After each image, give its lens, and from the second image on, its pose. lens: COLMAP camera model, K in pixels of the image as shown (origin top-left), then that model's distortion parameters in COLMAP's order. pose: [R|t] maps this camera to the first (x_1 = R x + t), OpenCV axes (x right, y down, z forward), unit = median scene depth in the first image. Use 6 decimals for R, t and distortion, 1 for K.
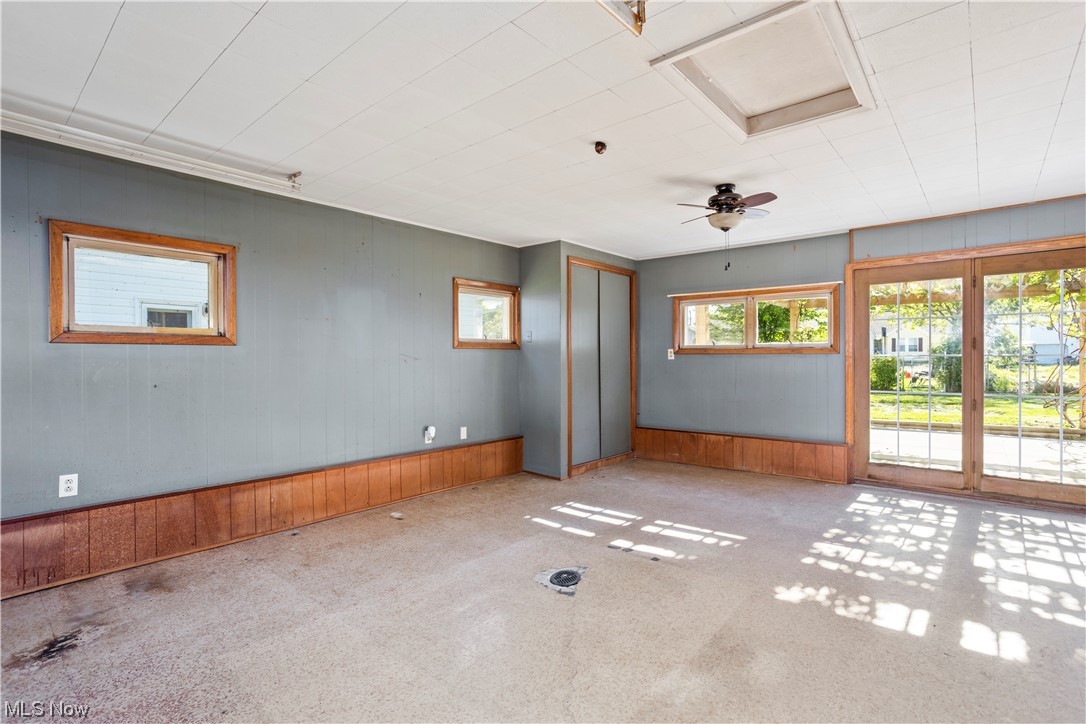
lens RADIAL K [[523.2, 0, 544.9], [0, 523.2, 359.9], [0, 0, 1]] dist [-0.052498, 0.030564]
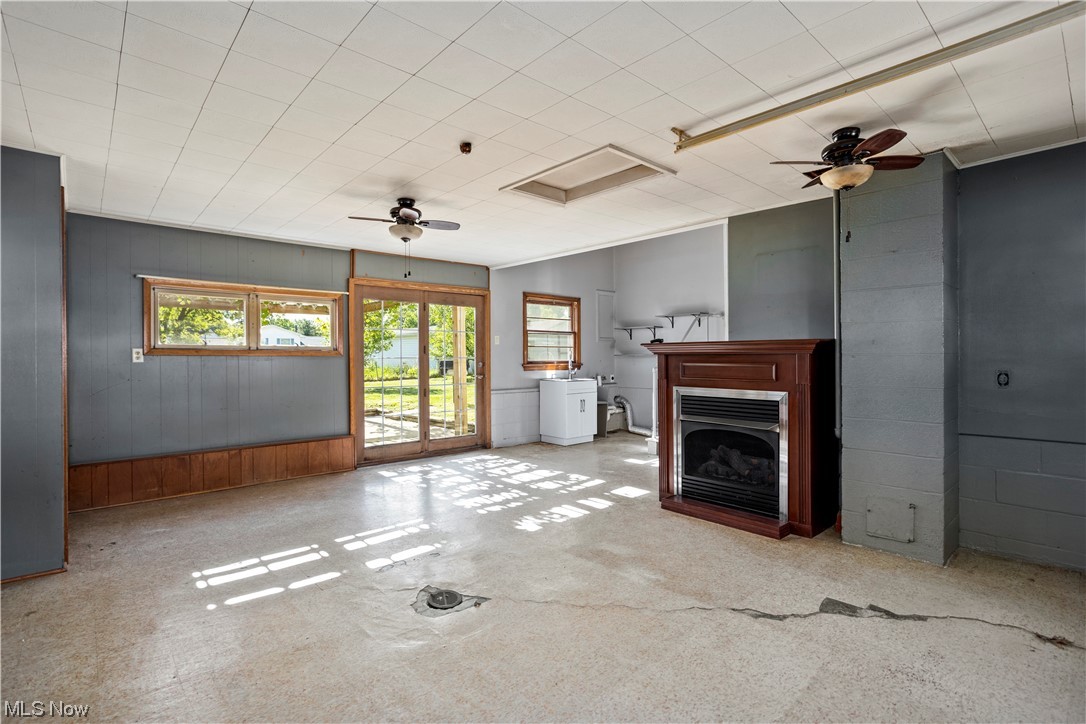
lens RADIAL K [[523.2, 0, 544.9], [0, 523.2, 359.9], [0, 0, 1]] dist [-0.052498, 0.030564]
pose [[0.117080, 0.001511, 0.993121, -0.634529], [0.008277, 0.999963, -0.002498, 0.003025], [-0.993088, 0.008512, 0.117063, 0.537018]]
